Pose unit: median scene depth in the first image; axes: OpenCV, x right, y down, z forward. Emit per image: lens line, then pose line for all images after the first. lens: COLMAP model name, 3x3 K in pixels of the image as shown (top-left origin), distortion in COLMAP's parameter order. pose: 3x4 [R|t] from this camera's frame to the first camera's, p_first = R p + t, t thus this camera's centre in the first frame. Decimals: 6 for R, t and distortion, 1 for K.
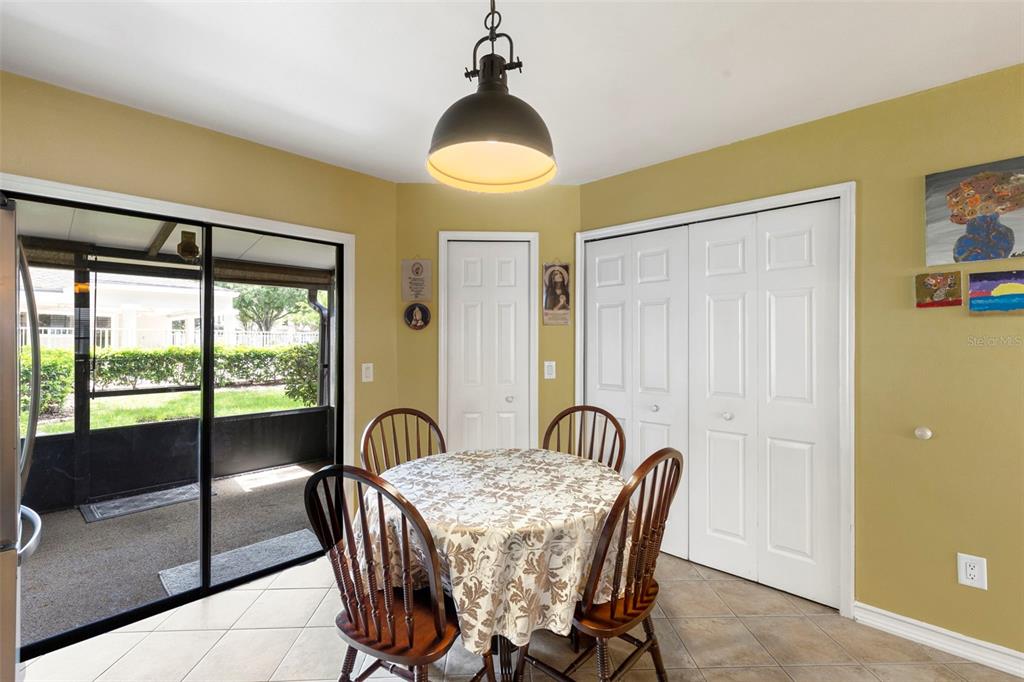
lens RADIAL K [[463.5, 0, 515.0], [0, 463.5, 339.5], [0, 0, 1]] dist [0.002321, -0.000509]
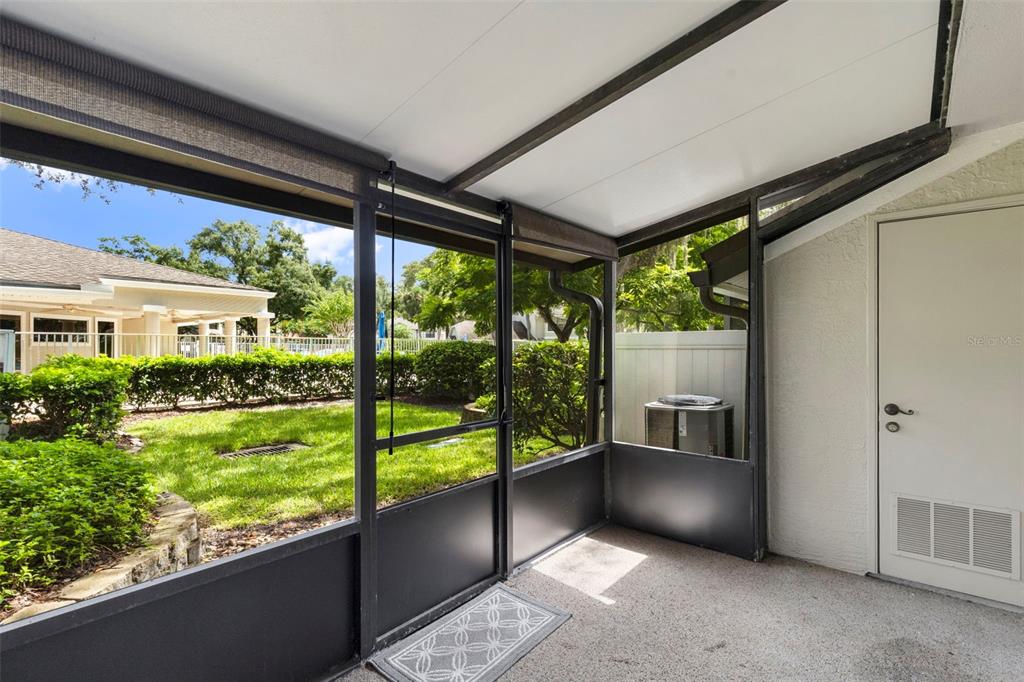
lens RADIAL K [[463.5, 0, 515.0], [0, 463.5, 339.5], [0, 0, 1]] dist [0.002321, -0.000509]
pose [[0.998578, -0.003284, 0.053218, -0.265587], [0.004144, 0.999862, -0.016065, 0.002714], [-0.053158, 0.016262, 0.998454, 0.155725]]
